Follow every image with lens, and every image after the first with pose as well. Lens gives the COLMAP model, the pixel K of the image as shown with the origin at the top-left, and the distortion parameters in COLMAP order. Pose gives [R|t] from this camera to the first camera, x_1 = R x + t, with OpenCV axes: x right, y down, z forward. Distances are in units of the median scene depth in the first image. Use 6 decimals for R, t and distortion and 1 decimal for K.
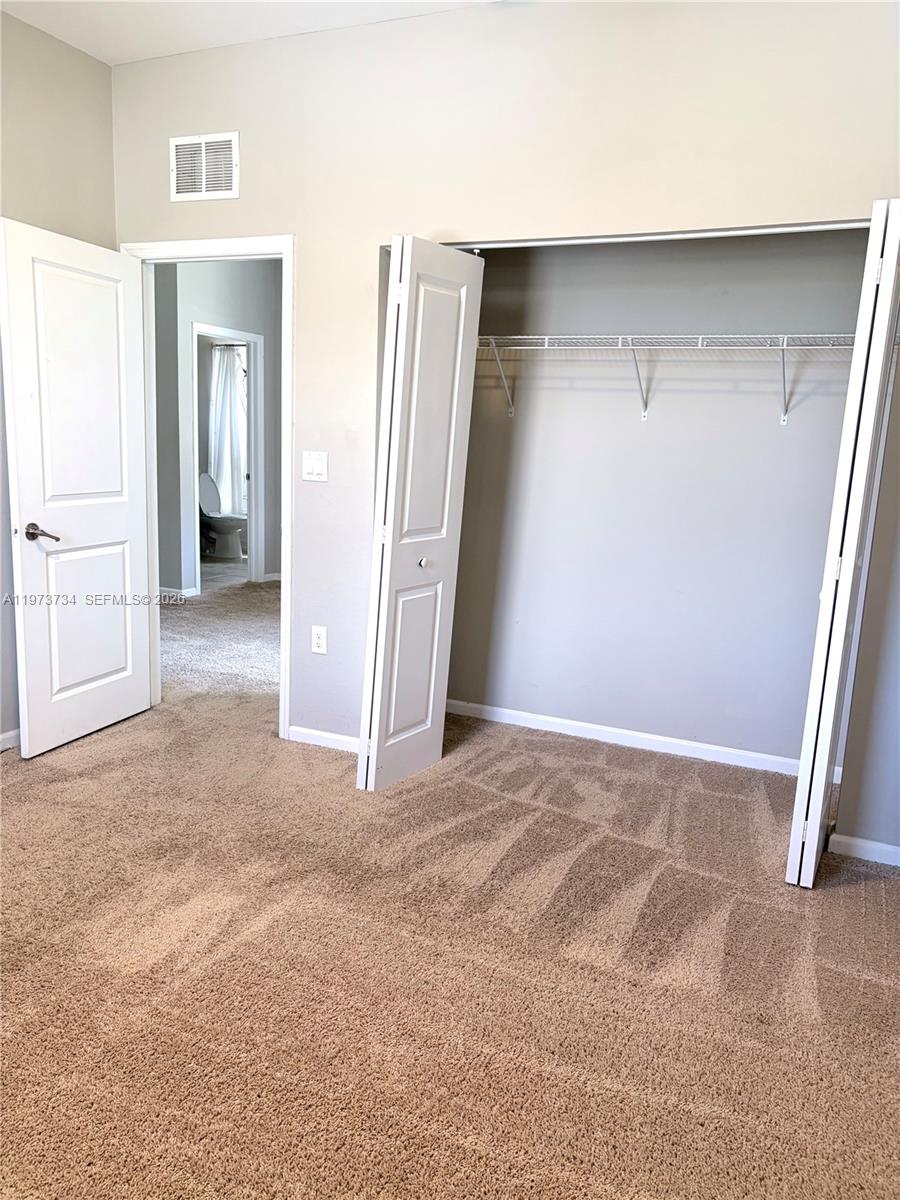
lens RADIAL K [[912.9, 0, 420.8], [0, 912.9, 588.2], [0, 0, 1]] dist [0.046169, -0.047264]
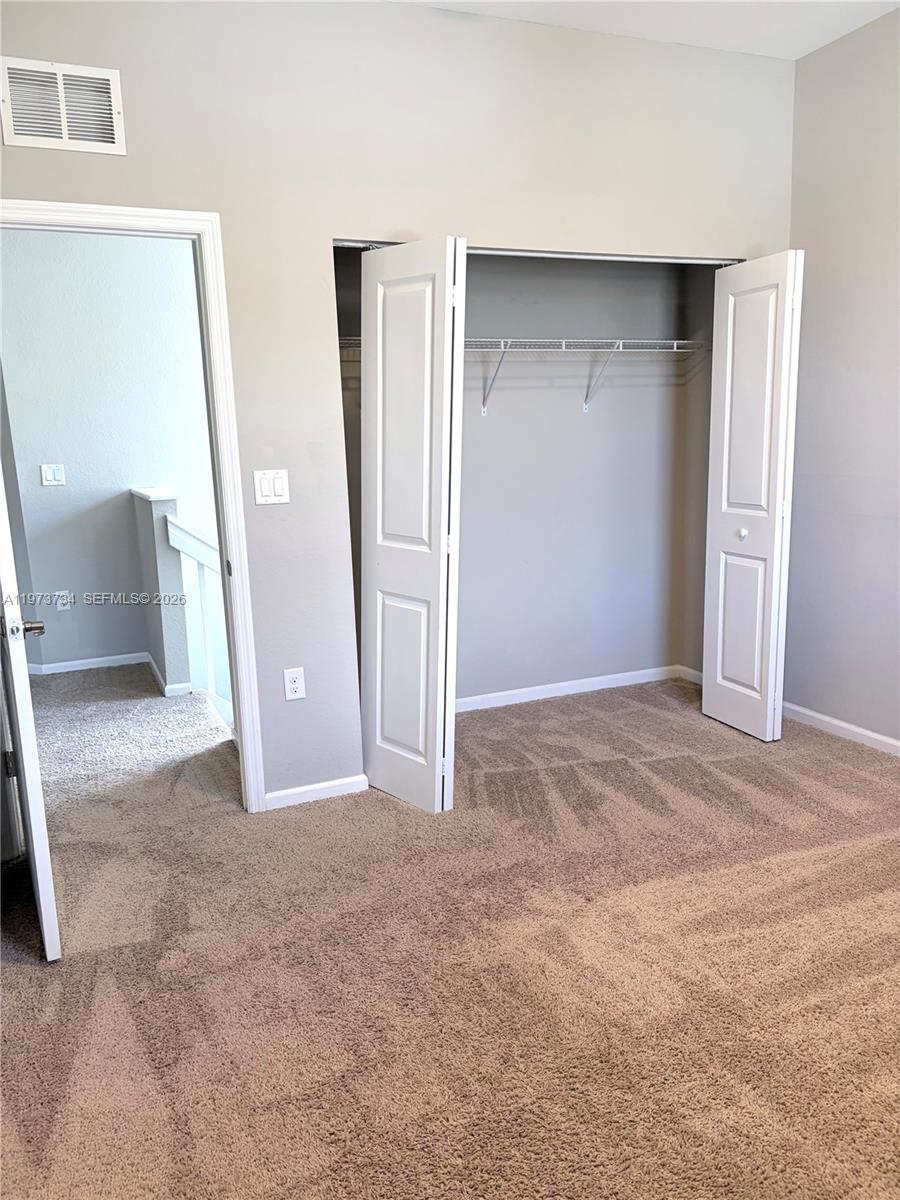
lens RADIAL K [[912.9, 0, 453.5], [0, 912.9, 595.7], [0, 0, 1]] dist [0.046169, -0.047264]
pose [[0.661677, -0.195478, 0.723859, -0.659888], [0.188640, 0.977764, 0.091610, -0.081240], [-0.725671, 0.075932, 0.683839, 0.297559]]
